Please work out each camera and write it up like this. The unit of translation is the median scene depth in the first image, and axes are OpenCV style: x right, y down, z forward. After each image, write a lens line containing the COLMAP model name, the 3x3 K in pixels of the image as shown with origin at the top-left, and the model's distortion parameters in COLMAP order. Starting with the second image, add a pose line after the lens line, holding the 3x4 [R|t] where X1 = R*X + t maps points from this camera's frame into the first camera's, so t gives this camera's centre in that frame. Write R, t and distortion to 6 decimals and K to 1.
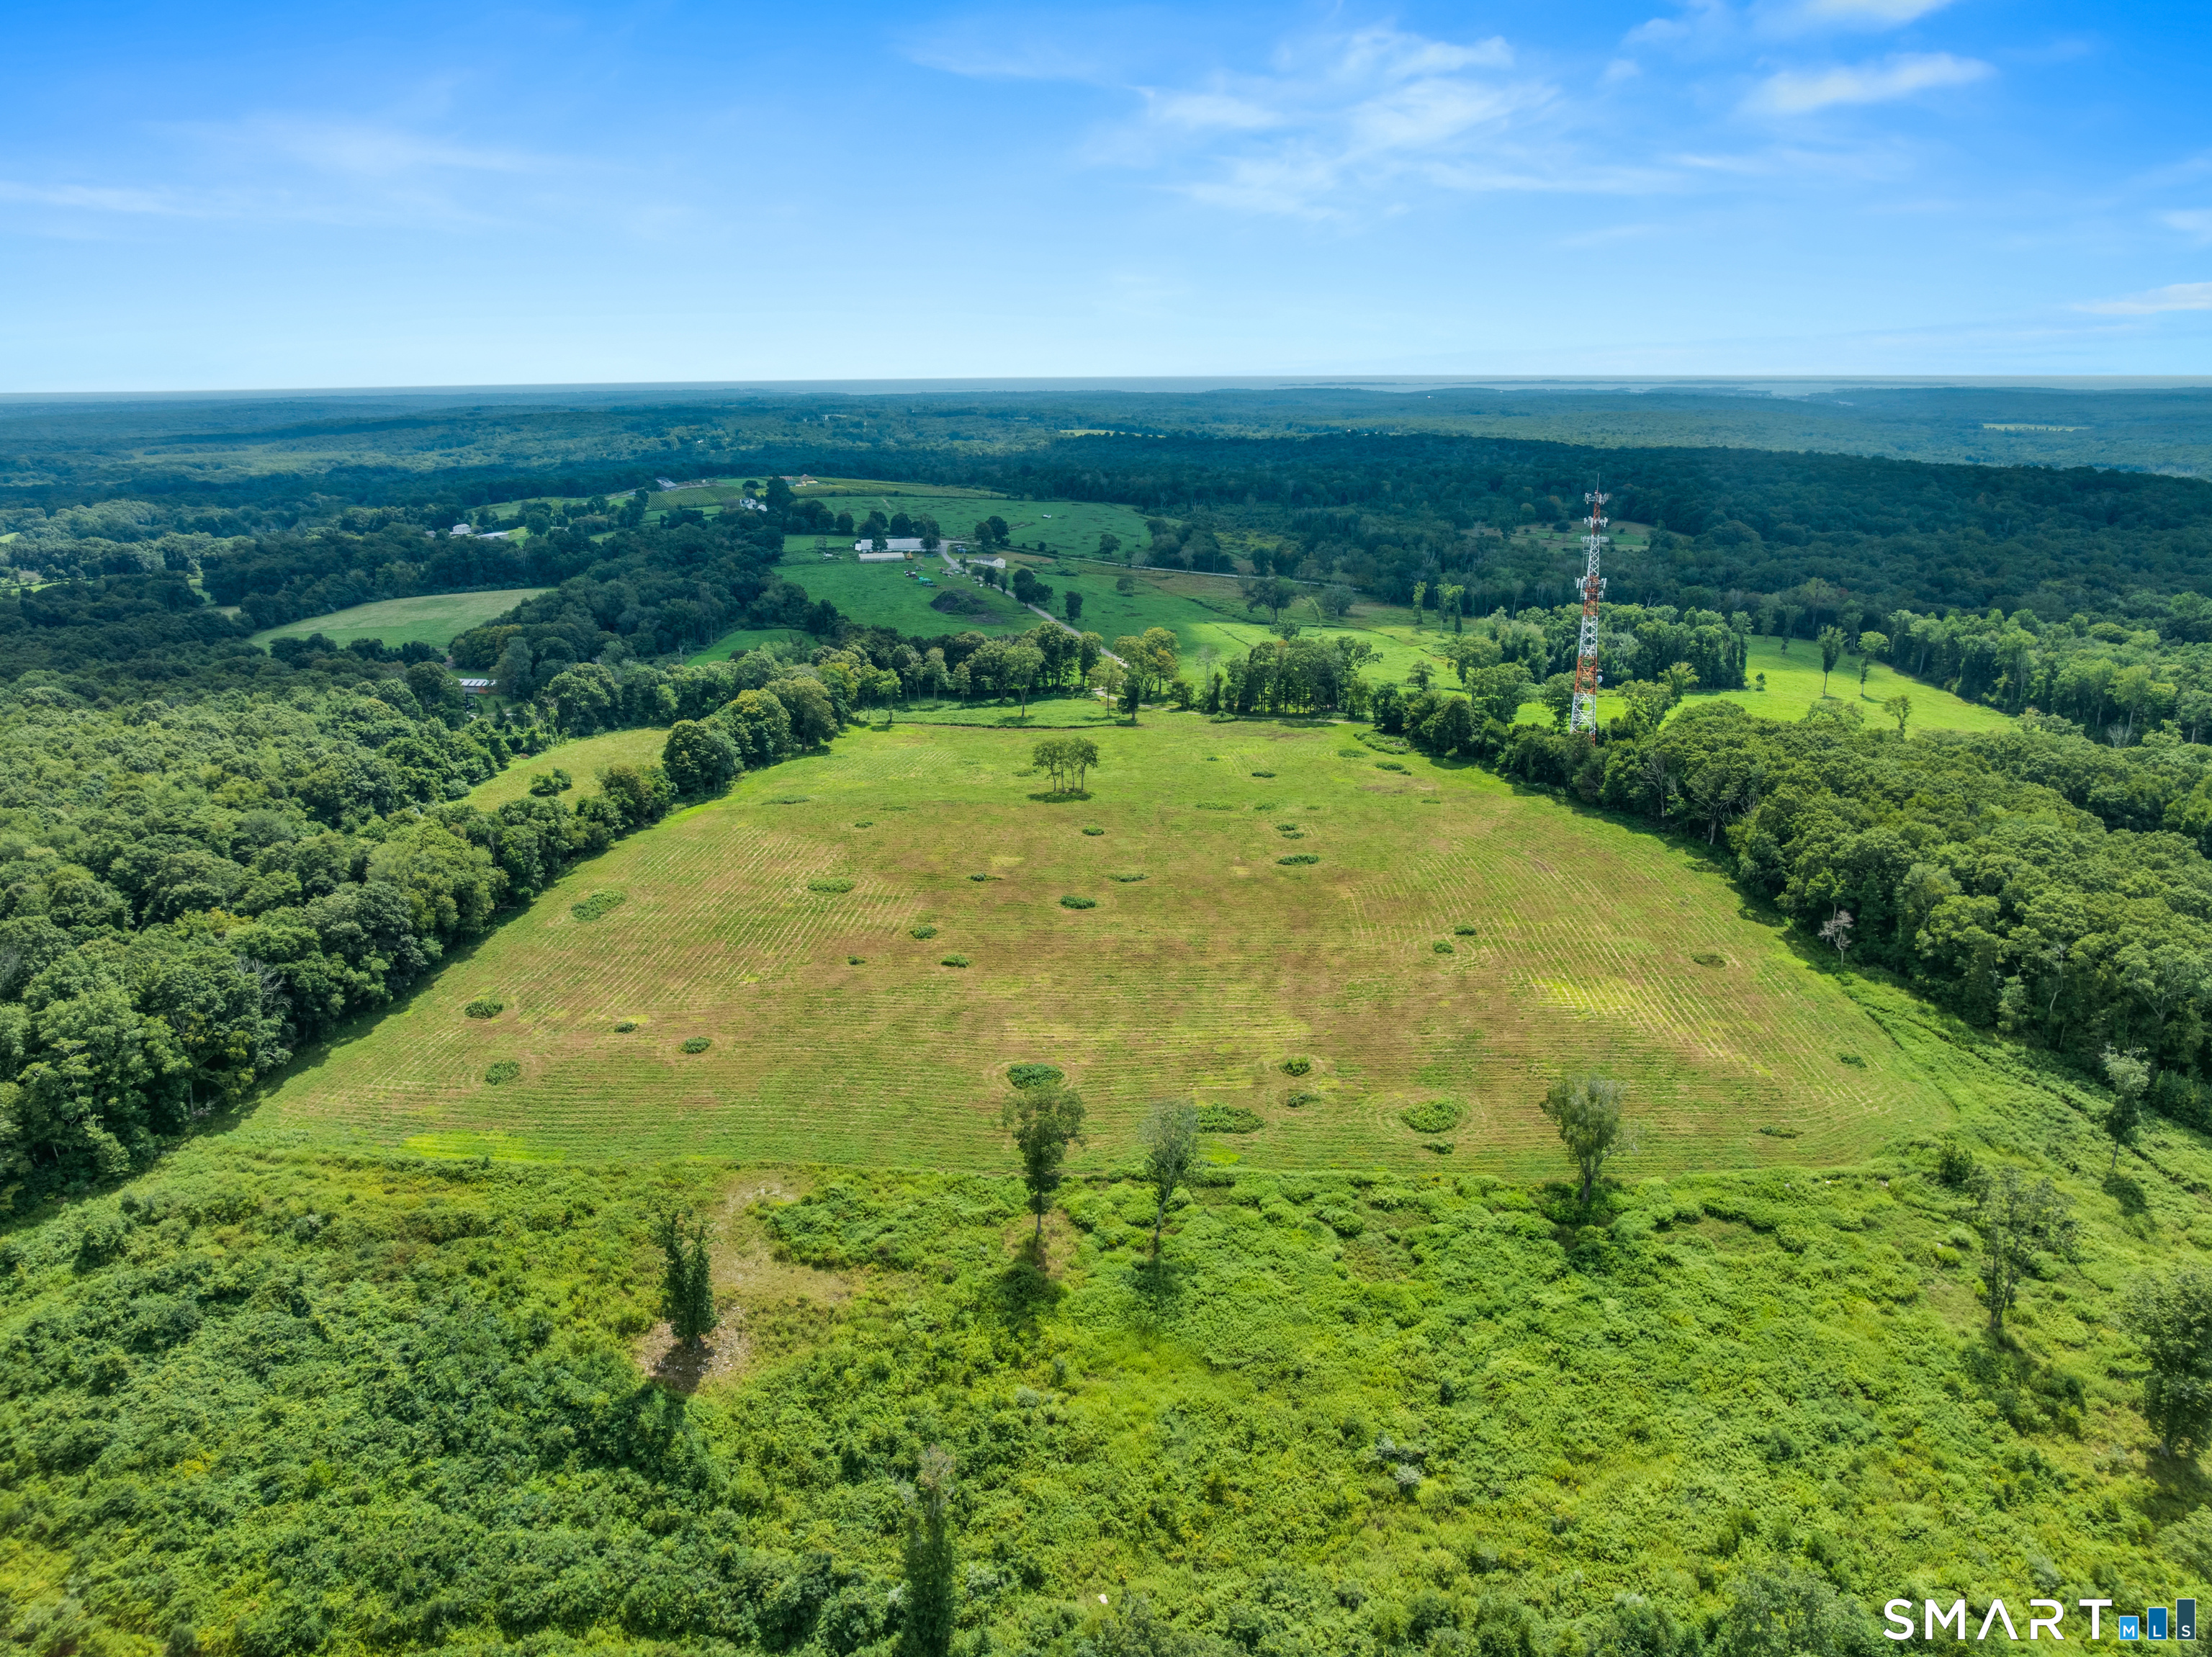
lens RADIAL K [[1557.7, 0, 1106.0], [0, 1557.7, 828.5], [0, 0, 1]] dist [-0.023240, -0.028348]
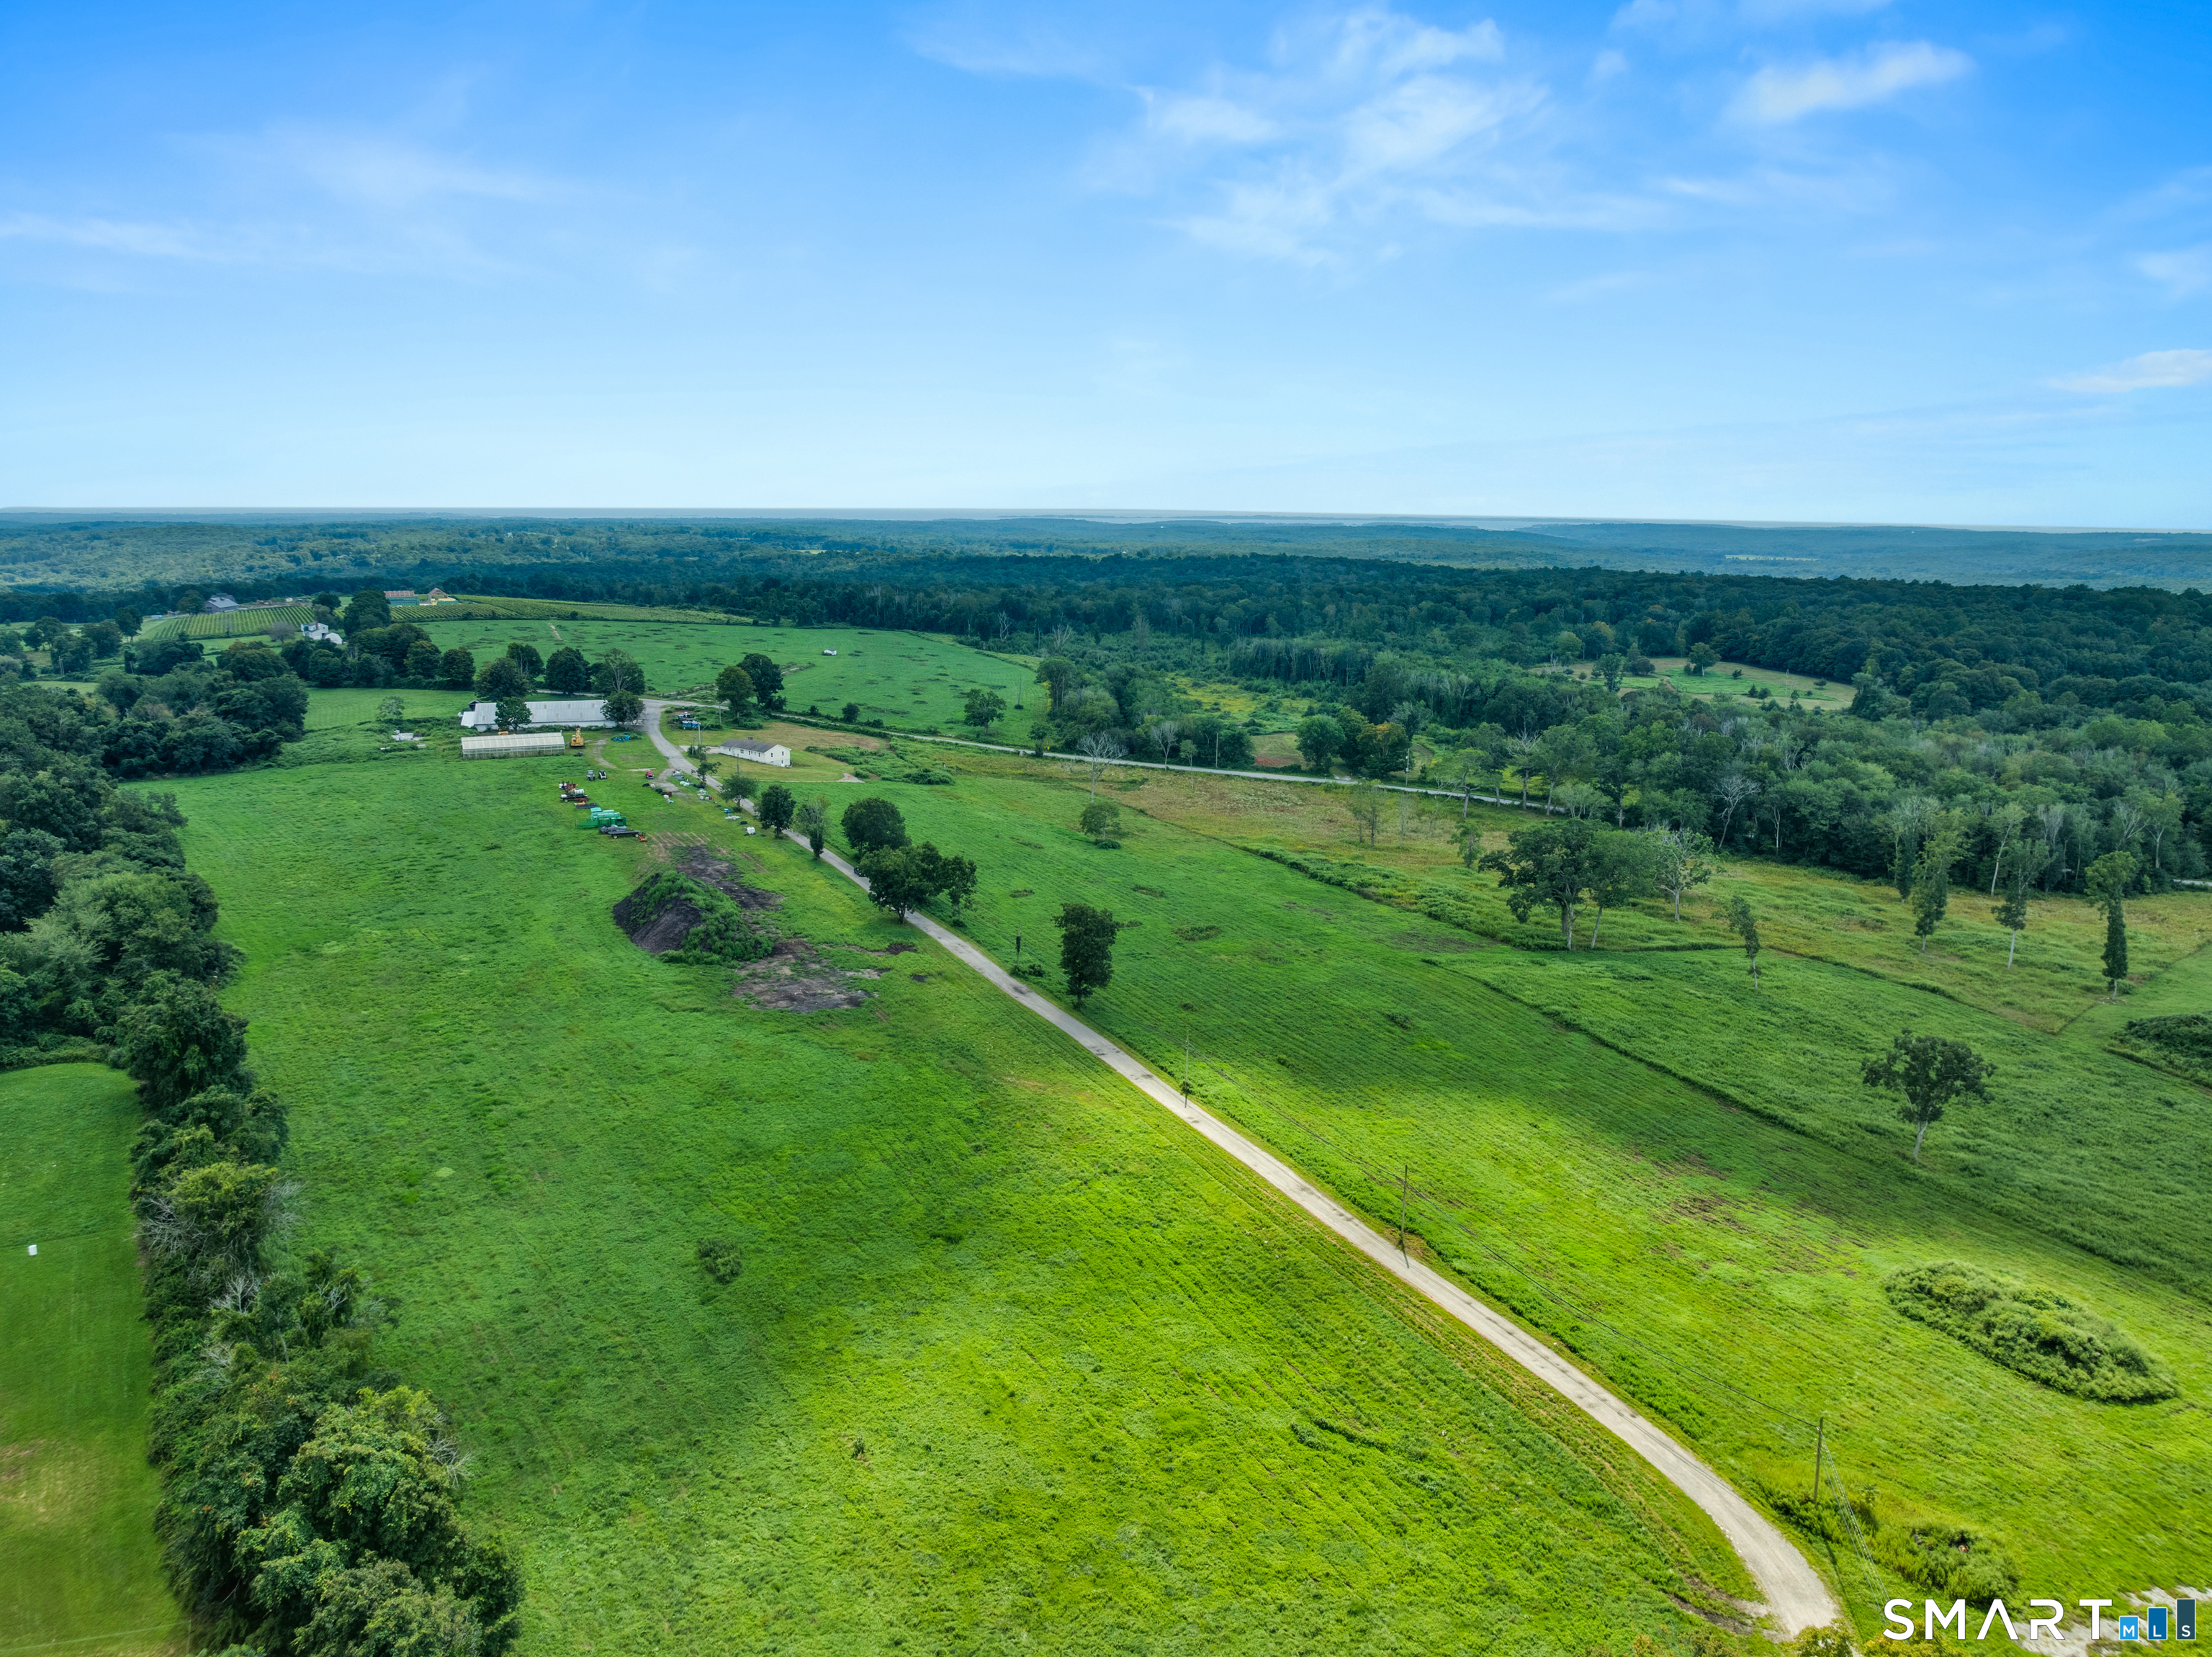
lens RADIAL K [[1557.7, 0, 1106.0], [0, 1557.7, 828.5], [0, 0, 1]] dist [-0.023240, -0.028348]
pose [[0.983833, -0.020048, 0.177964, -0.050584], [0.034533, 0.996302, -0.078671, -0.100380], [-0.175728, 0.083545, 0.980887, 0.487134]]
